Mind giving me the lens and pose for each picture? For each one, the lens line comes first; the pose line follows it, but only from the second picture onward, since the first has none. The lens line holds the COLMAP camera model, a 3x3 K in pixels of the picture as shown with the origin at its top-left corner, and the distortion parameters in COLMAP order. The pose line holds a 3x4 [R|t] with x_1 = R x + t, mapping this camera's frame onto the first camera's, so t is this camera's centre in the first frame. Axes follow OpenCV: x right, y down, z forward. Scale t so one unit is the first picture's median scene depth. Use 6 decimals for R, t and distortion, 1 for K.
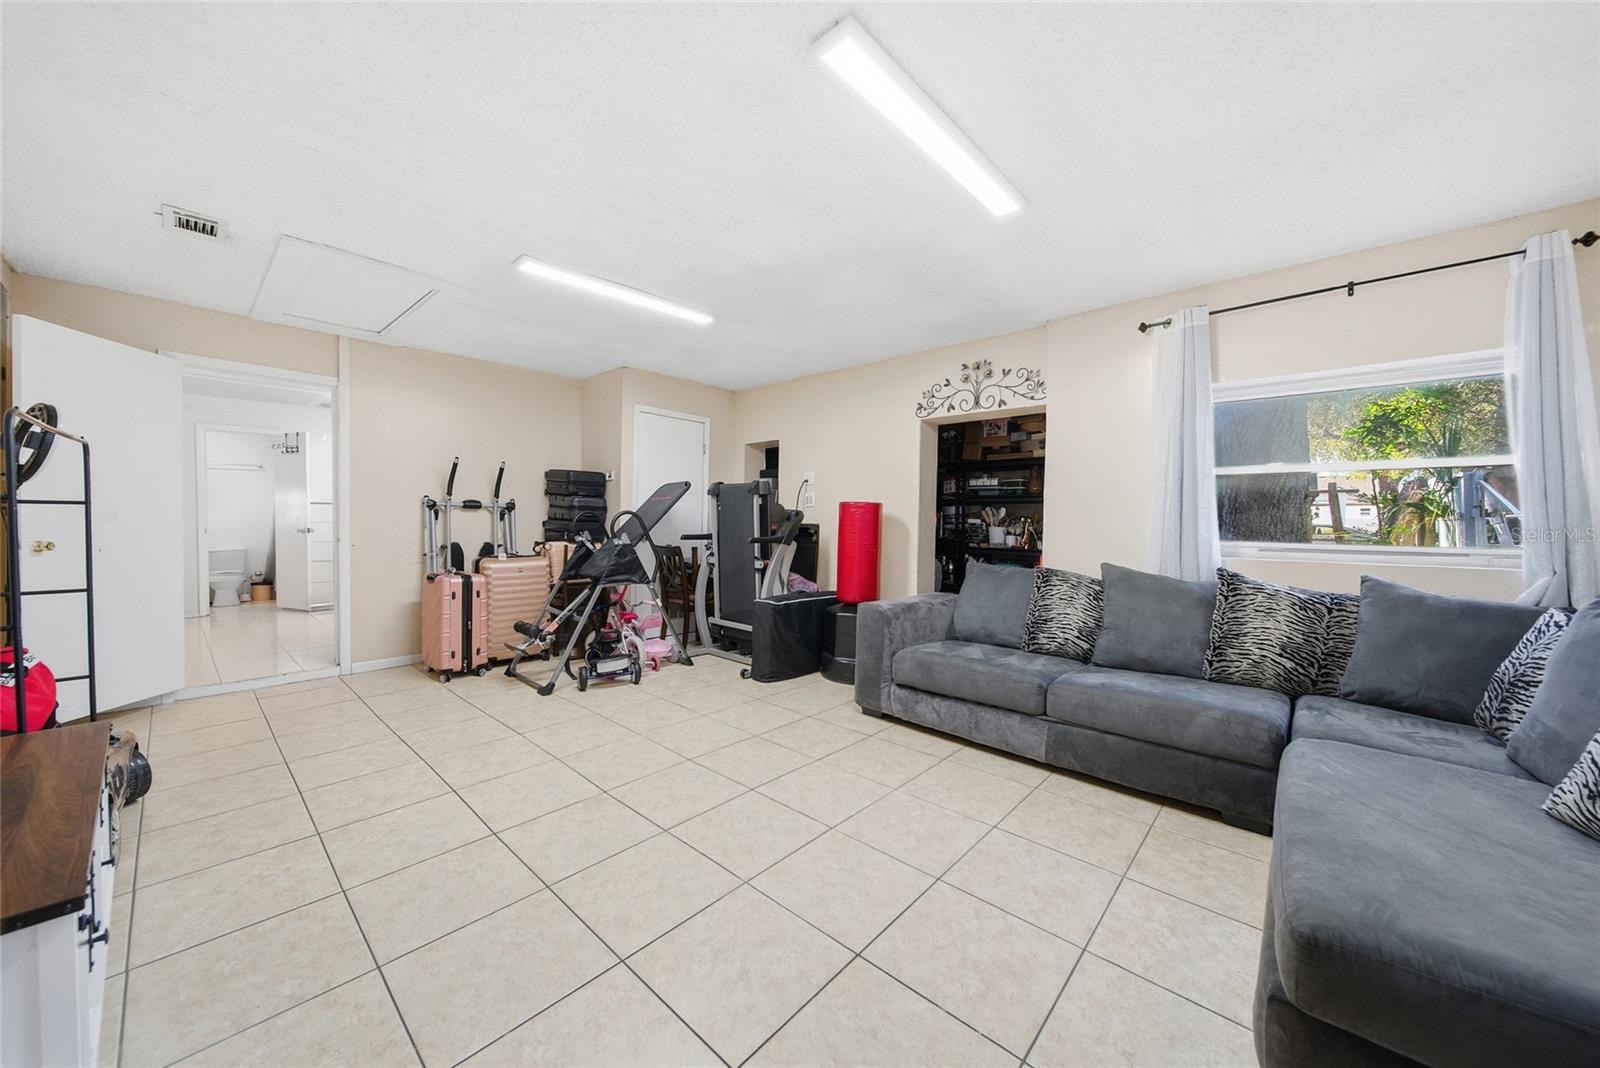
lens RADIAL K [[576.1, 0, 801.9], [0, 576.1, 529.4], [0, 0, 1]] dist [-0.000290, -0.000928]
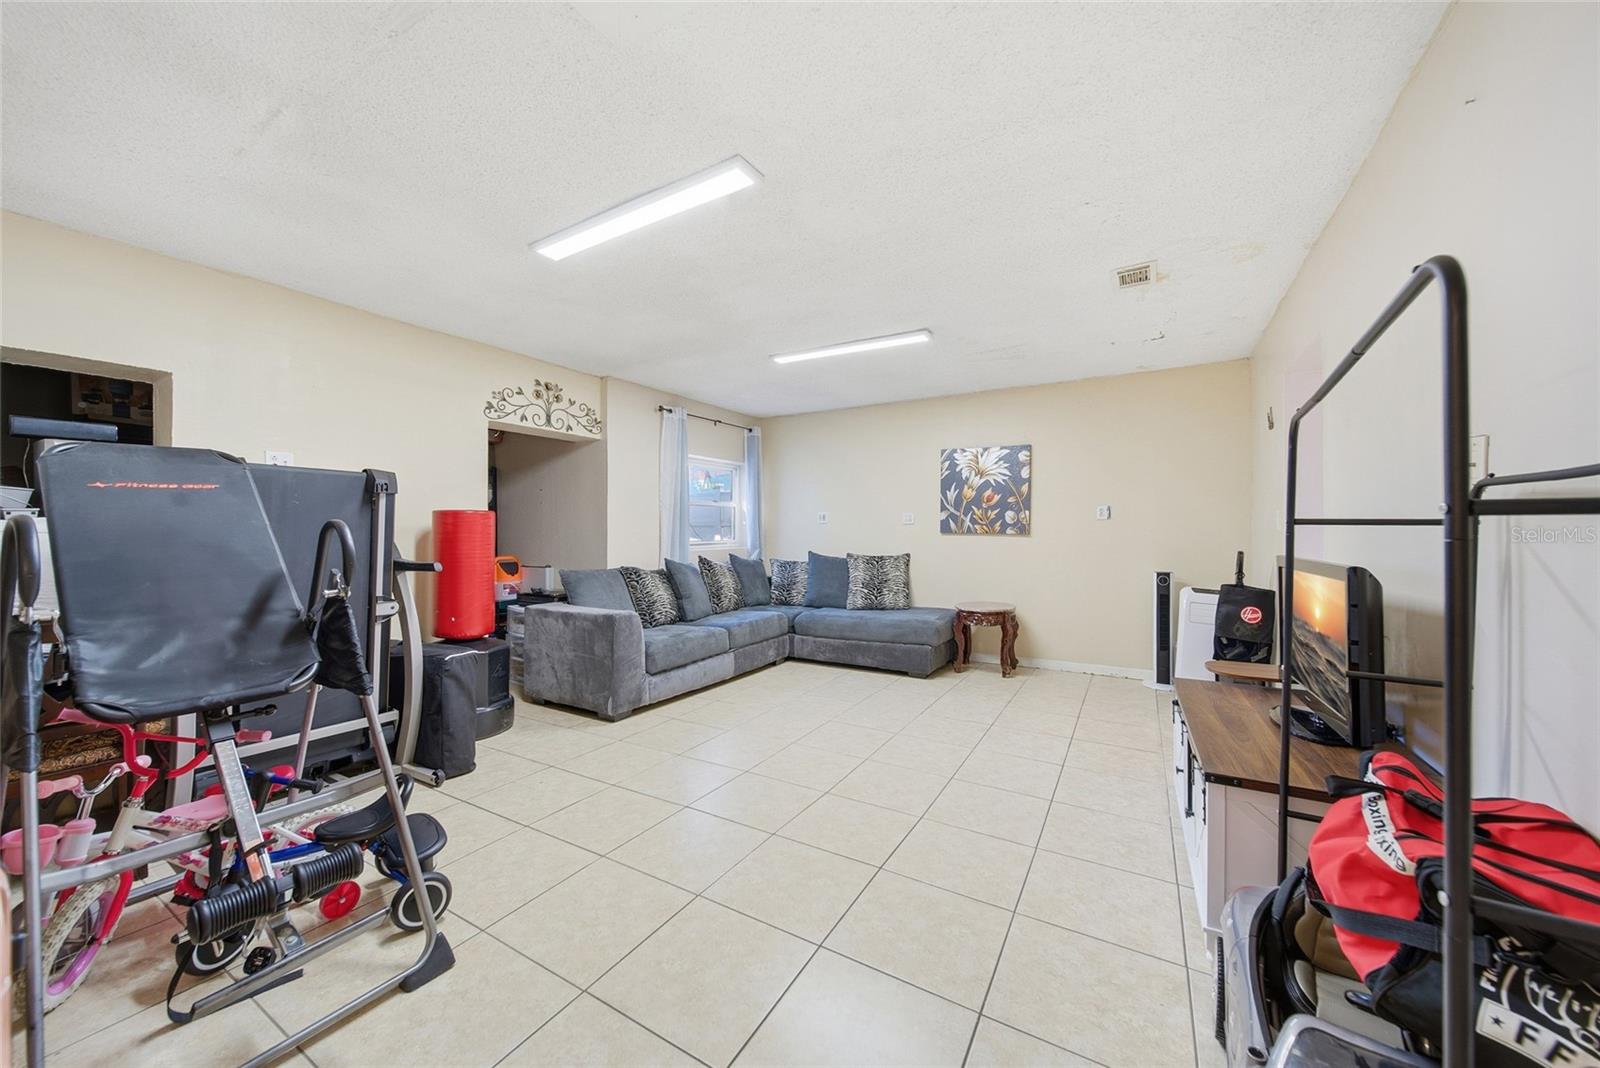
lens RADIAL K [[576.1, 0, 800.2], [0, 576.1, 532.2], [0, 0, 1]] dist [-0.000290, -0.000928]
pose [[-0.208633, -0.012465, 0.977915, -0.832181], [0.017363, 0.999714, 0.016447, -0.024011], [-0.977840, 0.020411, -0.208357, 0.767709]]
